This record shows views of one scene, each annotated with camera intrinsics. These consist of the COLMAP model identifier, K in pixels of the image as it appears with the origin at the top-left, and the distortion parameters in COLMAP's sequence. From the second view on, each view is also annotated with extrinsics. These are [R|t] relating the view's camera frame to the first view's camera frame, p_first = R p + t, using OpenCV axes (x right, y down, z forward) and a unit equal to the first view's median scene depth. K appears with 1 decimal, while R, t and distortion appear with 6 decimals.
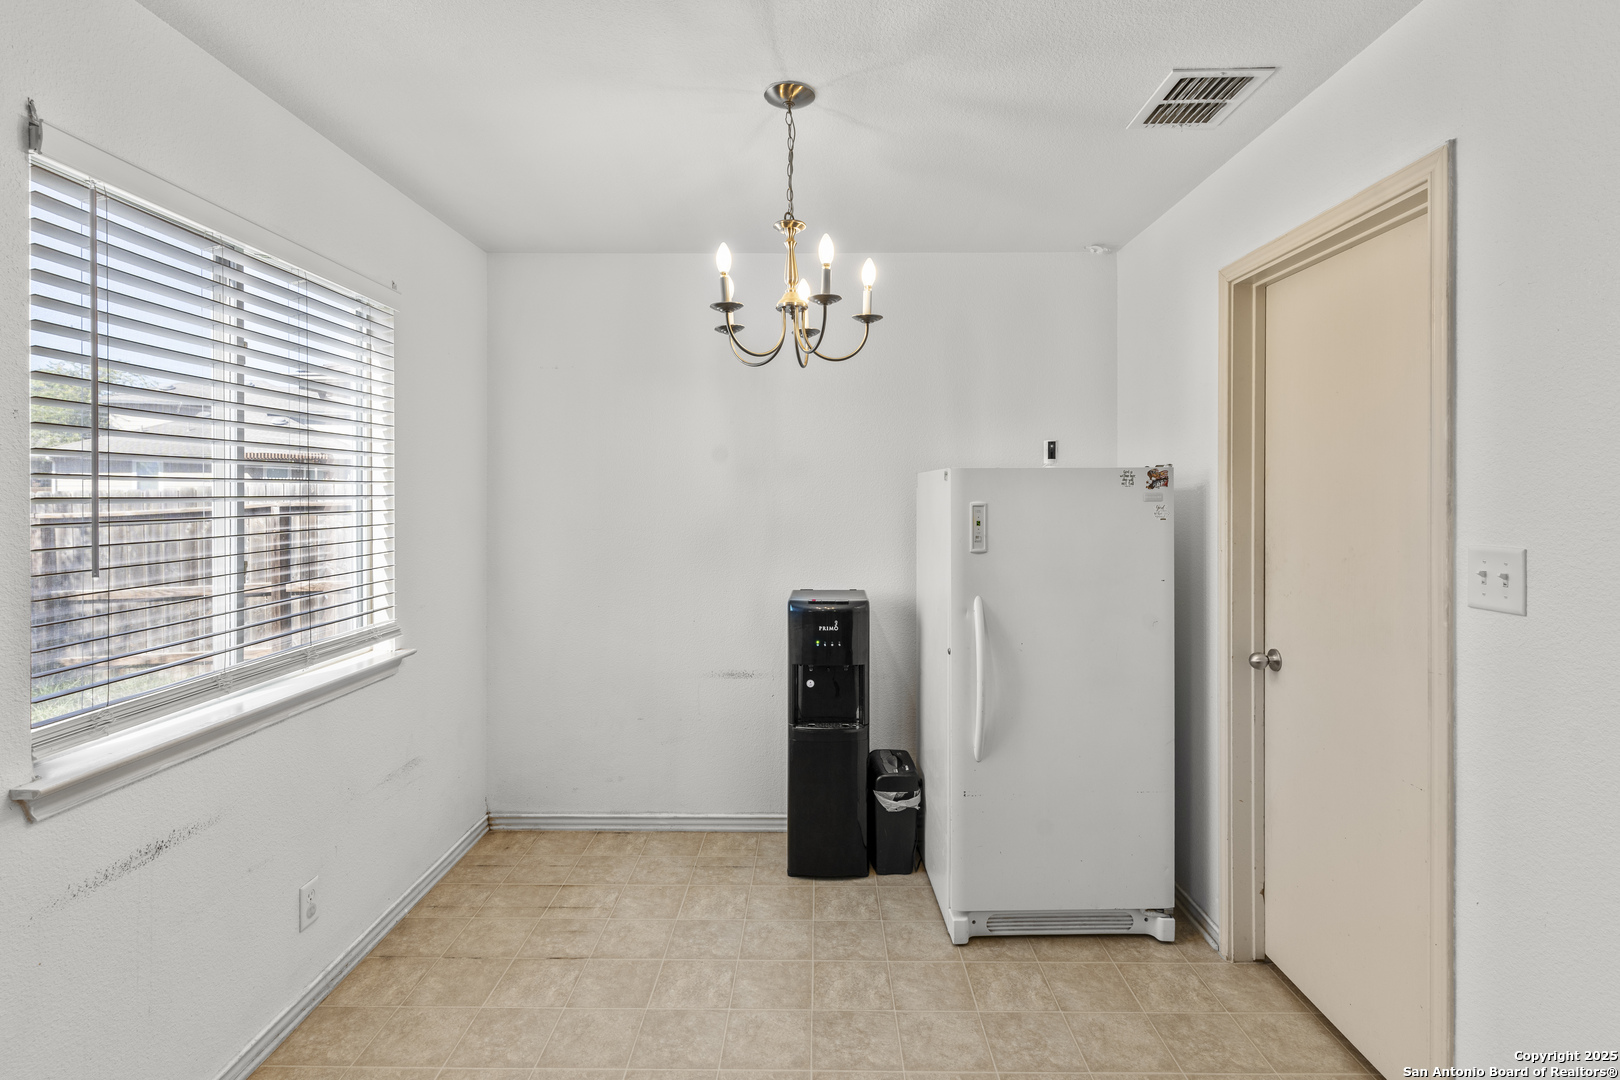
lens RADIAL K [[787.0, 0, 813.6], [0, 787.0, 504.2], [0, 0, 1]] dist [-0.000374, 0.000045]
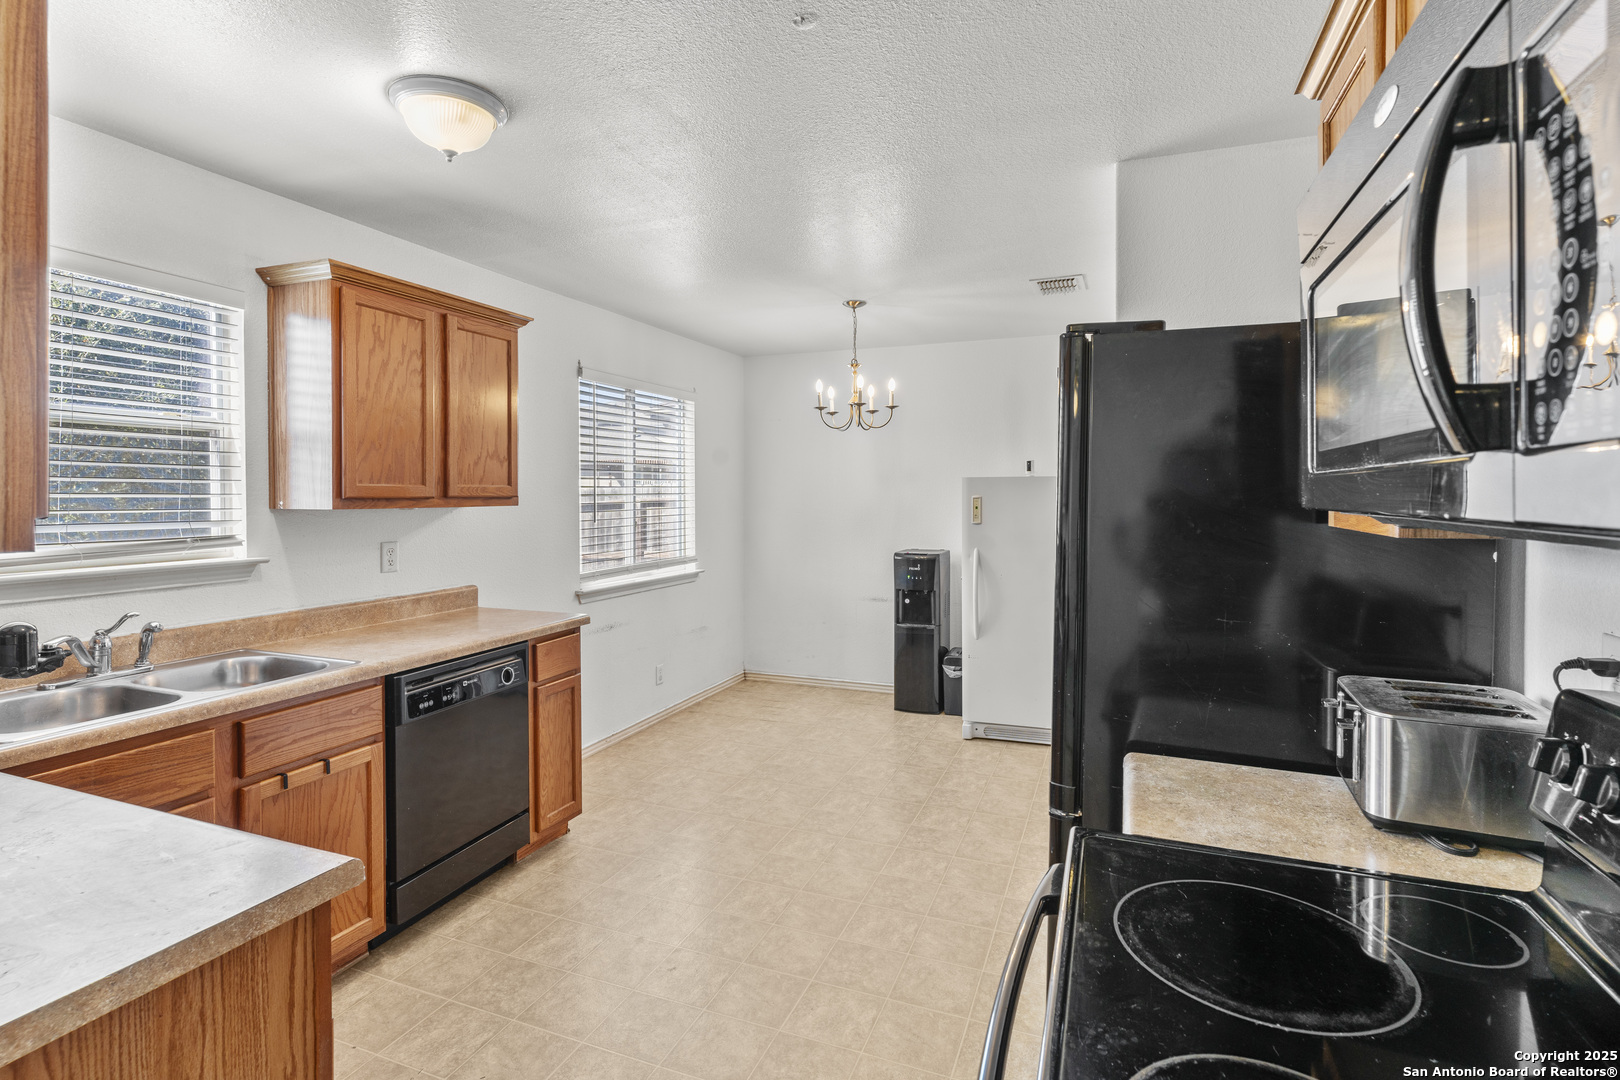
lens RADIAL K [[779.3, 0, 810.0], [0, 779.3, 519.3], [0, 0, 1]] dist [0.001372, 0.000485]
pose [[0.930587, 0.010769, -0.365913, 0.472836], [-0.003426, 0.999780, 0.020711, 0.014007], [0.366056, -0.018020, 0.930418, -0.753995]]
